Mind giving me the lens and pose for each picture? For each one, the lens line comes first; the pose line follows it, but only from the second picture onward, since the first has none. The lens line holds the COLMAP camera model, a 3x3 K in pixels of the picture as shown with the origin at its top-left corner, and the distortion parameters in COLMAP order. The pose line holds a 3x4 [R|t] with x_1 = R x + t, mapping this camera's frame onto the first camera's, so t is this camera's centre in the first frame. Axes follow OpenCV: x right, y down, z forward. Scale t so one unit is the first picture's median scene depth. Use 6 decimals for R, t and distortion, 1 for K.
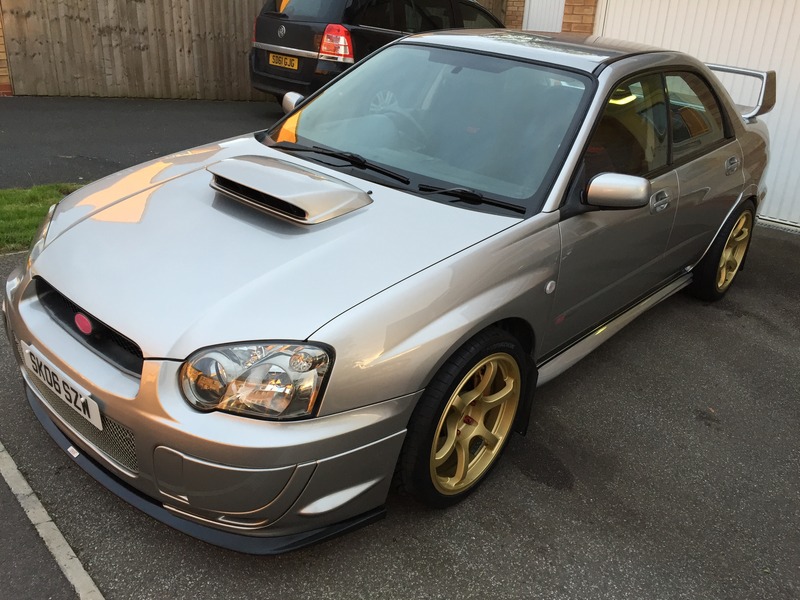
lens RADIAL K [[681.1, 0, 402.2], [0, 681.1, 299.4], [0, 0, 1]] dist [0.086559, -0.115893]
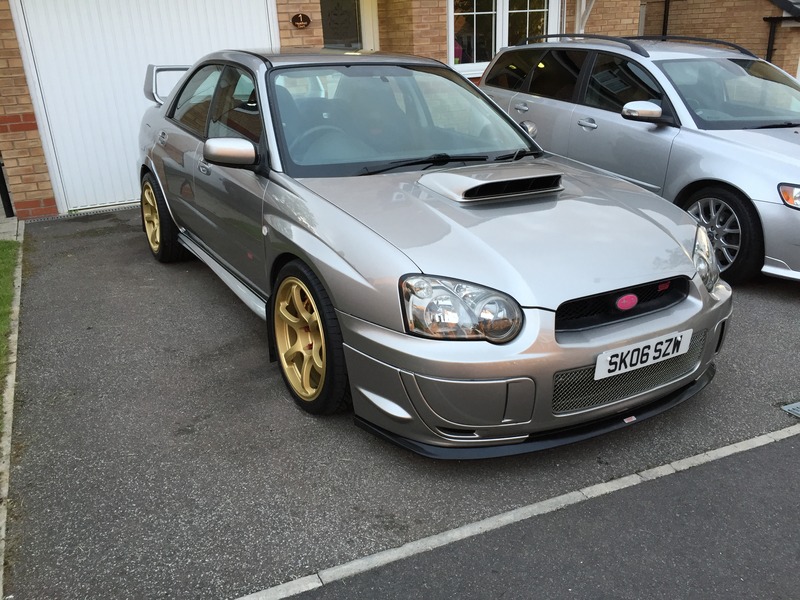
lens RADIAL K [[681.1, 0, 402.2], [0, 681.1, 299.4], [0, 0, 1]] dist [0.086559, -0.115893]
pose [[0.299811, -0.400417, 0.865898, -1.432026], [0.413357, 0.872550, 0.260371, -0.389101], [-0.859796, 0.279863, 0.427115, 0.747246]]
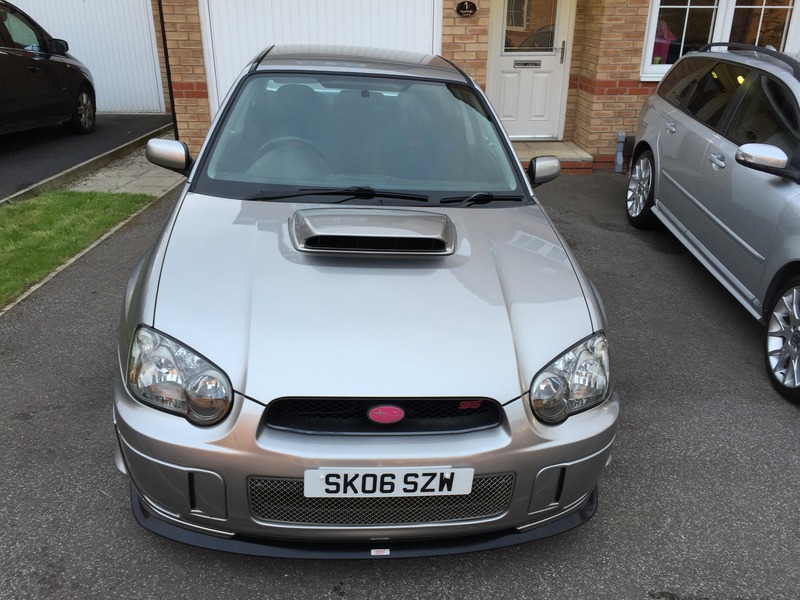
lens RADIAL K [[681.1, 0, 402.2], [0, 681.1, 299.4], [0, 0, 1]] dist [0.086559, -0.115893]
pose [[0.681189, -0.324471, 0.656277, -0.917391], [0.301937, 0.941146, 0.151916, -0.227066], [-0.666945, 0.094671, 0.739068, 0.242702]]
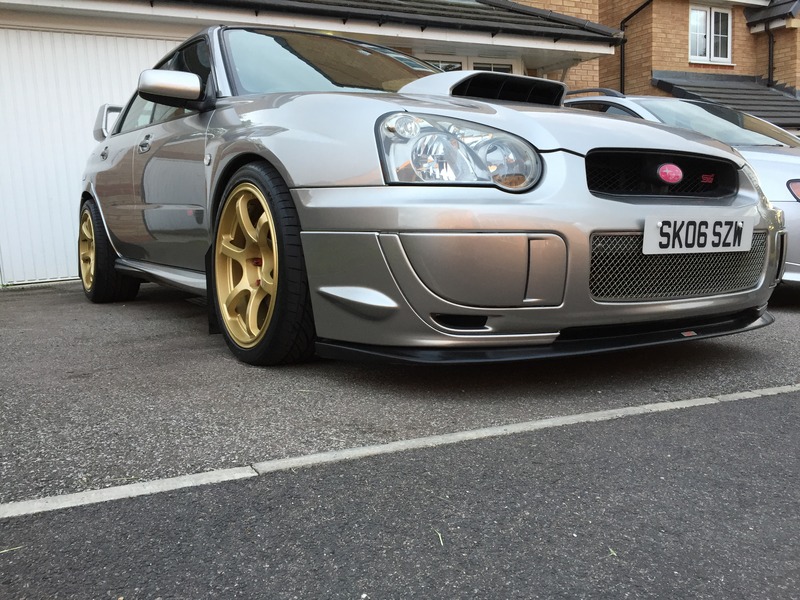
lens RADIAL K [[683.2, 0, 402.2], [0, 683.2, 299.3], [0, 0, 1]] dist [0.076191, -0.097363]
pose [[0.254132, -0.189914, 0.948340, -1.303711], [0.424467, 0.902956, 0.067078, -0.023367], [-0.869048, 0.385492, 0.310082, 0.982031]]
